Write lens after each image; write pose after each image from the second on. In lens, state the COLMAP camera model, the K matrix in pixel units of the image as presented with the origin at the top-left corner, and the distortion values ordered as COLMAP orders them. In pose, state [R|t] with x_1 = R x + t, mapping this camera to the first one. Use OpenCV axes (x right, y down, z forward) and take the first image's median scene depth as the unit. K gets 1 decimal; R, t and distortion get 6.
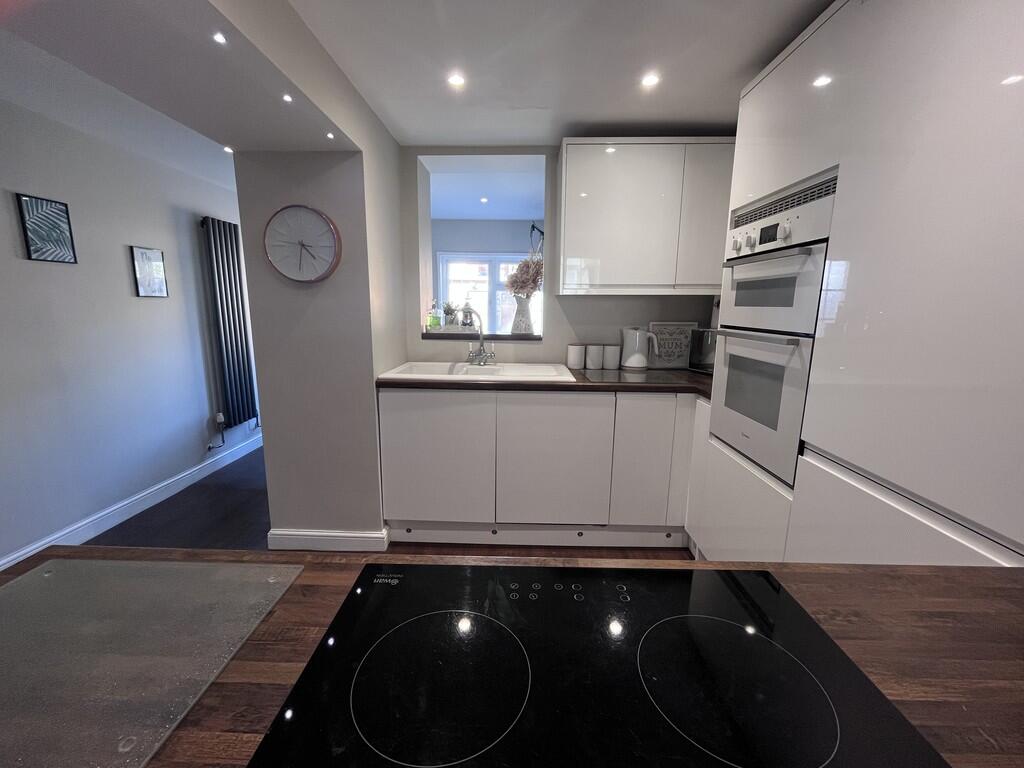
lens RADIAL K [[417.5, 0, 509.9], [0, 417.5, 381.3], [0, 0, 1]] dist [-0.001469, -0.000185]
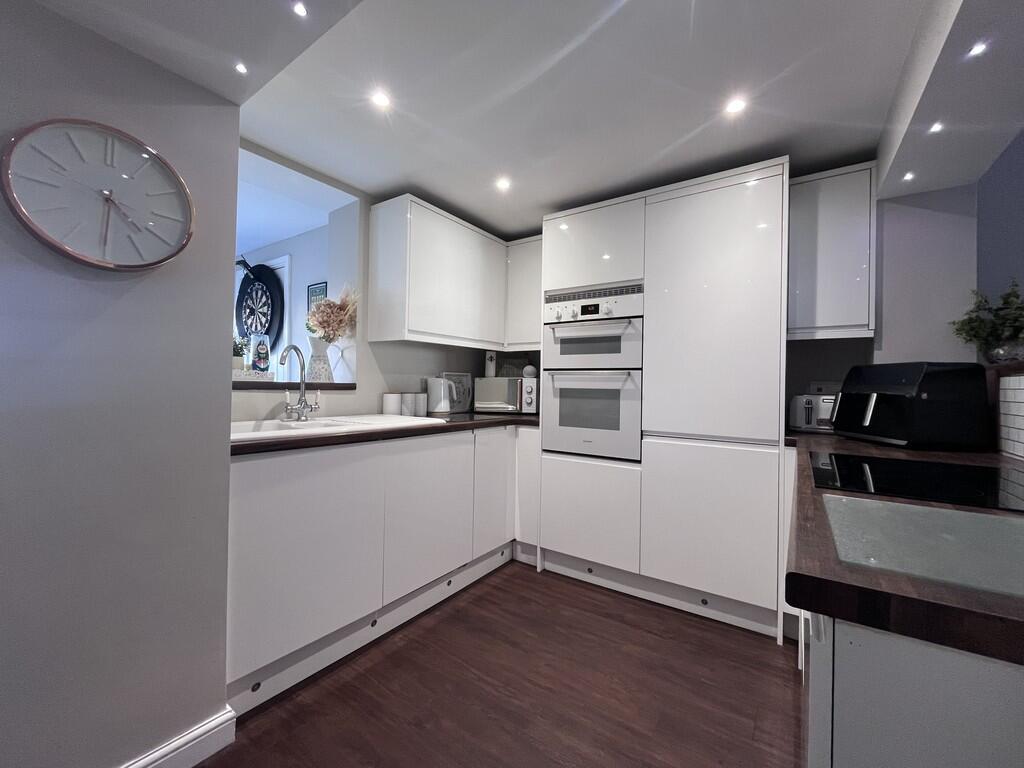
lens RADIAL K [[417.5, 0, 512.5], [0, 417.5, 380.9], [0, 0, 1]] dist [-0.001469, -0.000185]
pose [[0.550566, 0.011172, 0.834717, -0.720177], [0.138453, 0.984840, -0.104502, 0.034235], [-0.823230, 0.173105, 0.540672, 0.353649]]
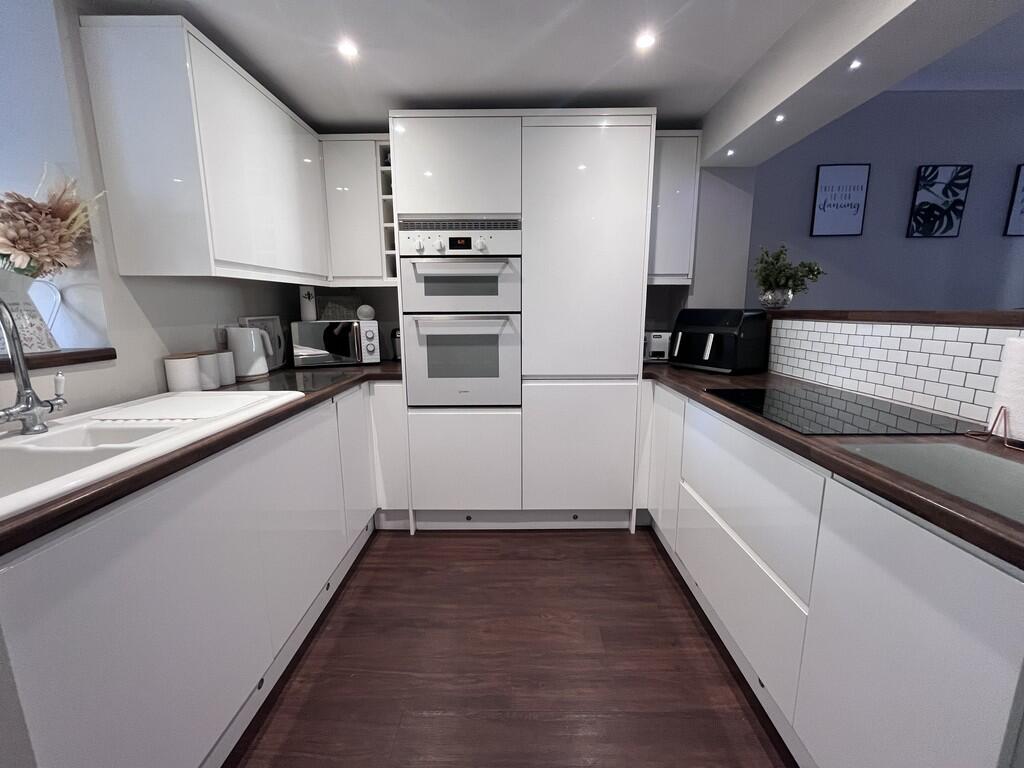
lens RADIAL K [[417.5, 0, 512.2], [0, 417.5, 381.1], [0, 0, 1]] dist [-0.001469, -0.000185]
pose [[-0.010829, -0.180876, 0.983446, -0.685284], [0.187082, 0.965771, 0.179685, -0.105058], [-0.982285, 0.185931, 0.023380, 0.729446]]
